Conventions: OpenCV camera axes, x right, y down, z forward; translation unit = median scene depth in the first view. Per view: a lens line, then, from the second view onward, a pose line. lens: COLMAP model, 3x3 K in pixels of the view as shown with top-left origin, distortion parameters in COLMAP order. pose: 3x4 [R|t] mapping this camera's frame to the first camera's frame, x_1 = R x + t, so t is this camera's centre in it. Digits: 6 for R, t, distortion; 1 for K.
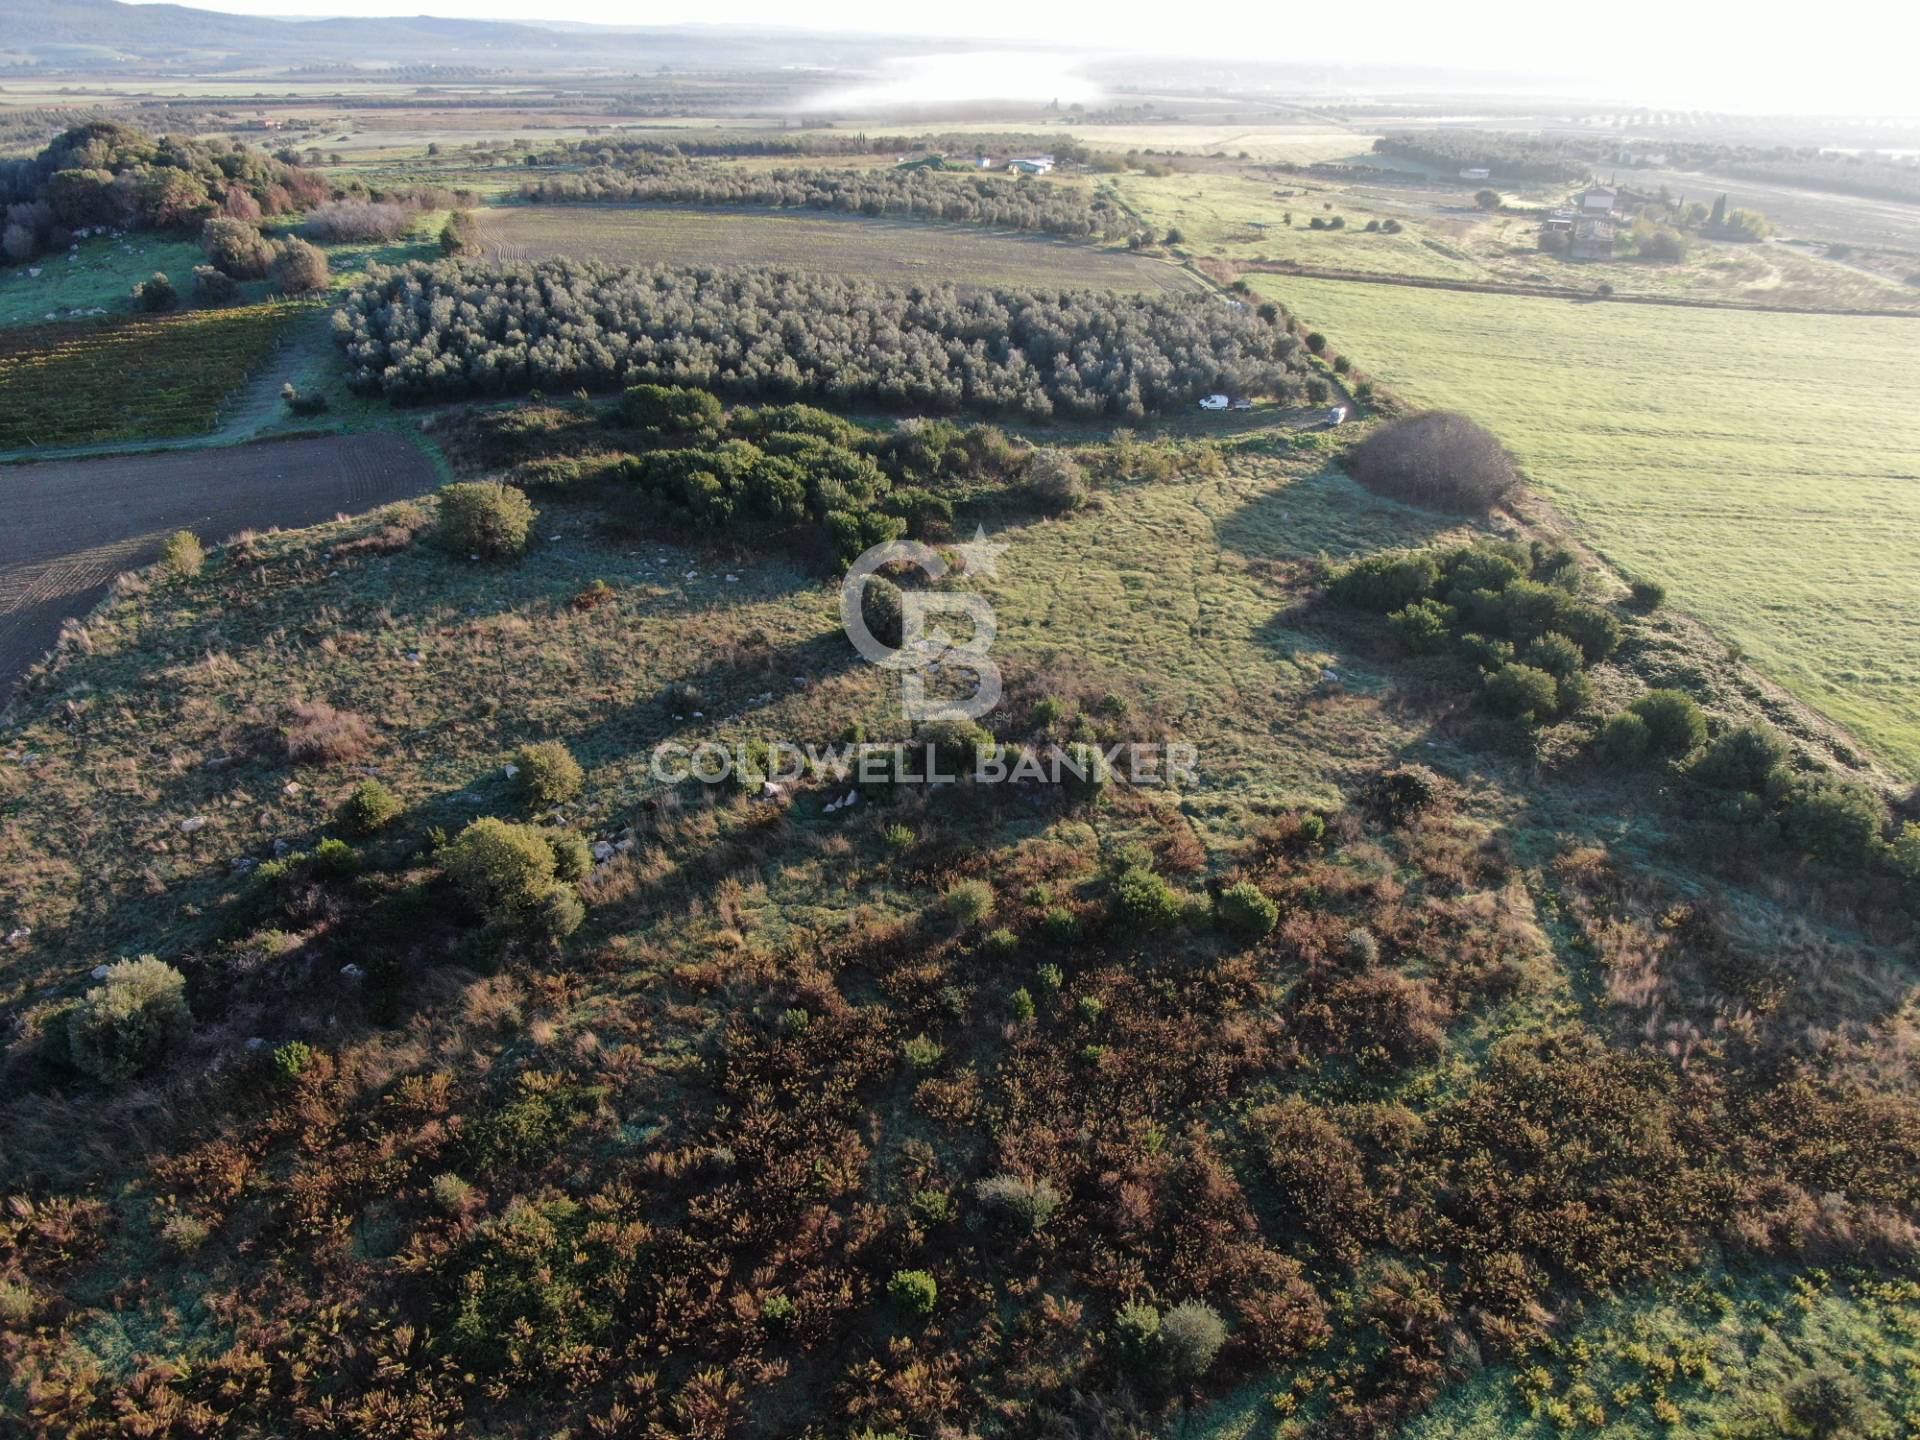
lens RADIAL K [[1387.1, 0, 960.0], [0, 1387.1, 720.0], [0, 0, 1]] dist [-0.014186, 0.001163]
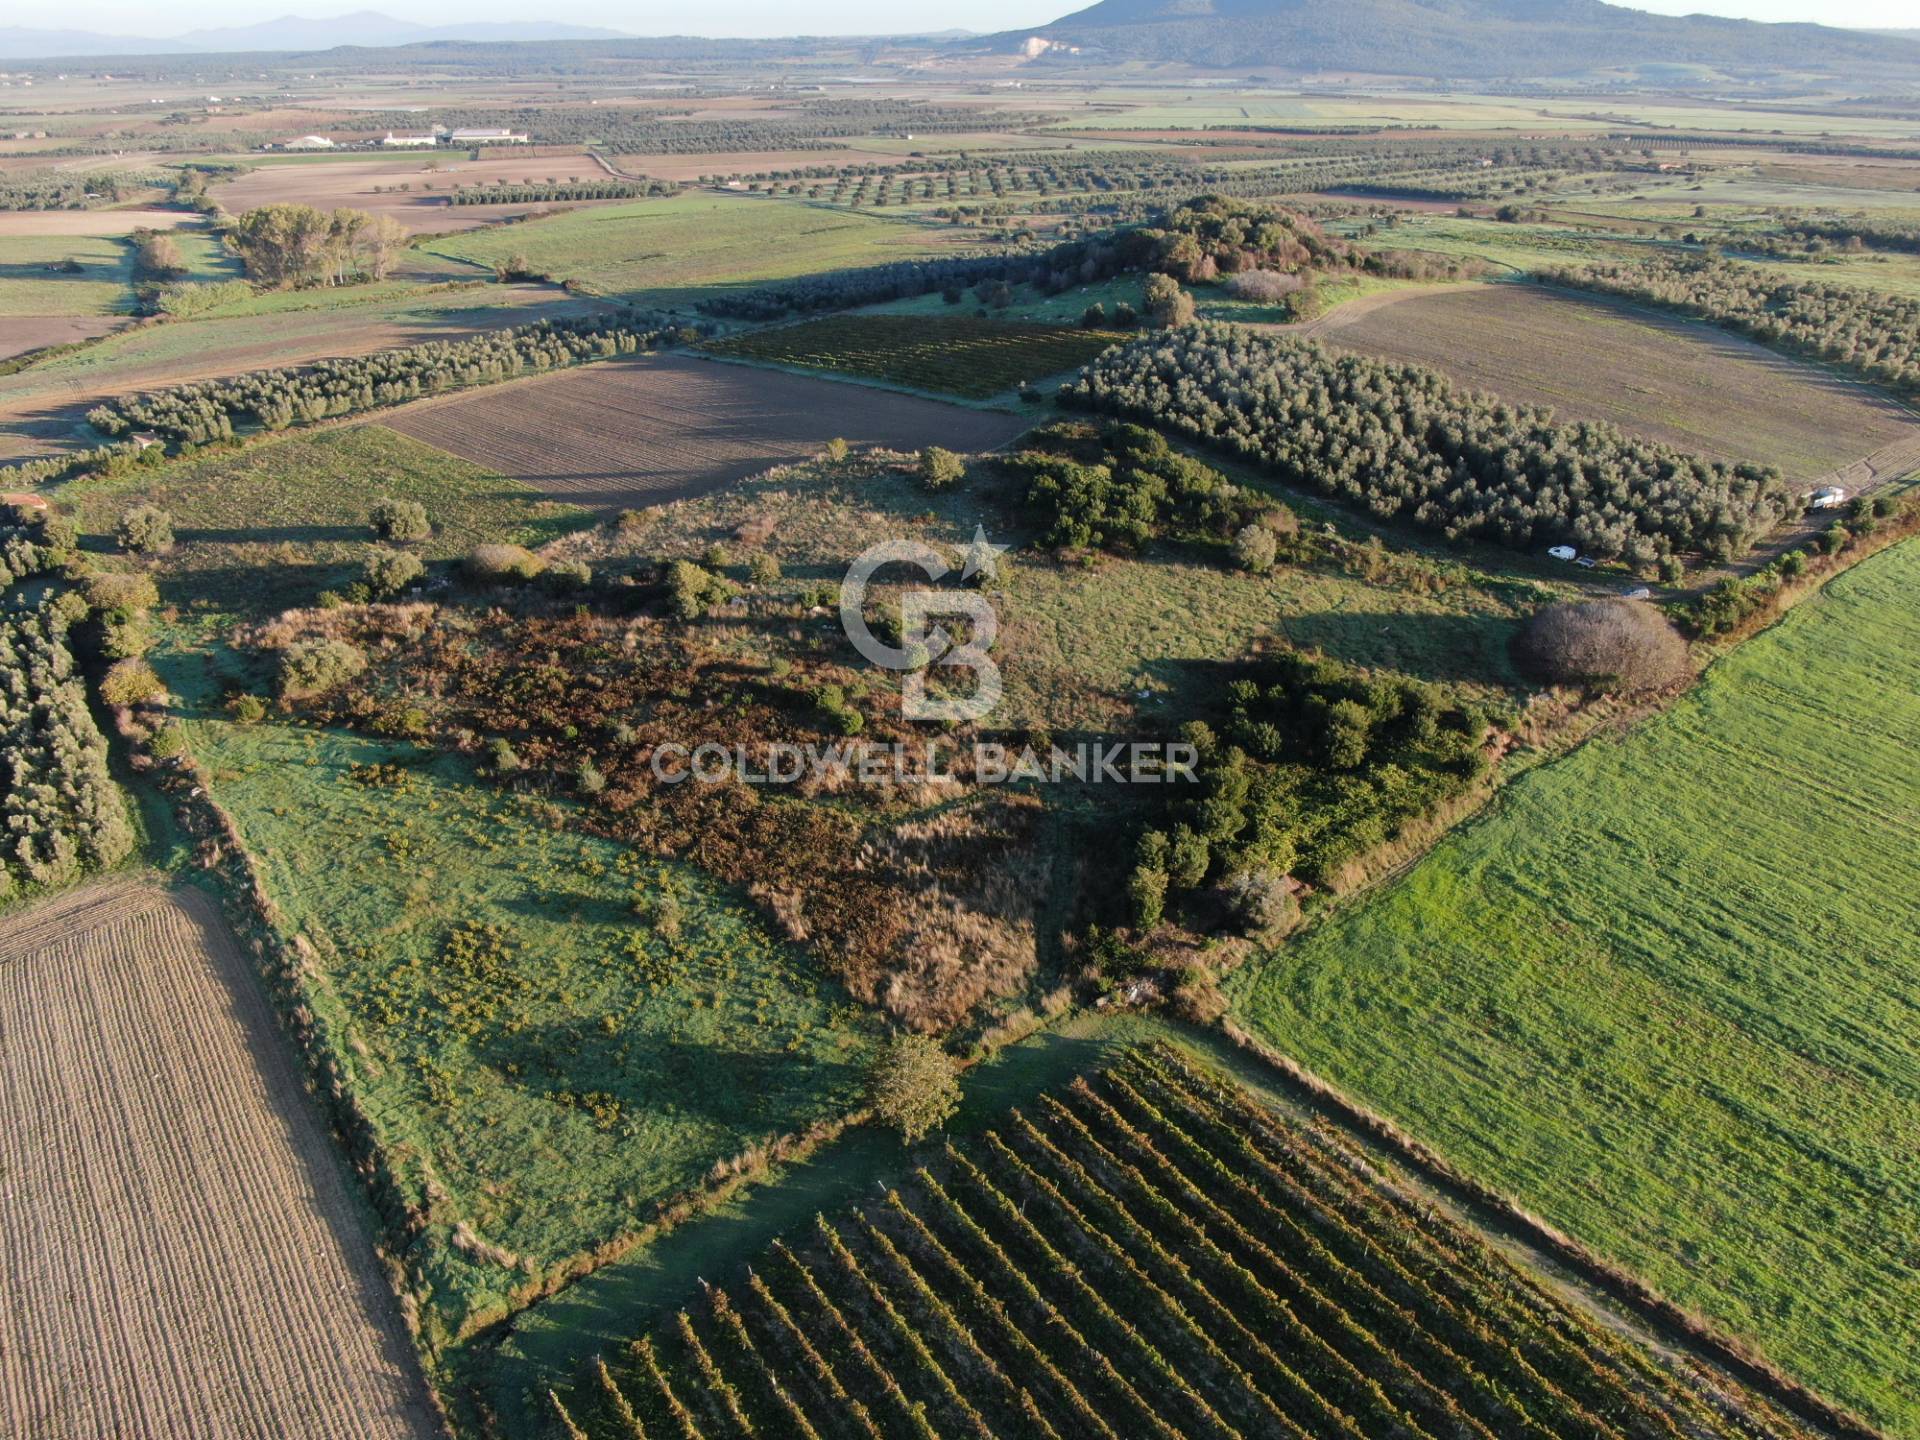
lens RADIAL K [[1387.1, 0, 960.0], [0, 1387.1, 720.0], [0, 0, 1]] dist [-0.014186, 0.001163]
pose [[0.542606, 0.365452, -0.756322, 1.159663], [-0.369934, 0.912343, 0.175440, -0.174191], [0.754140, 0.184595, 0.630236, -0.060439]]
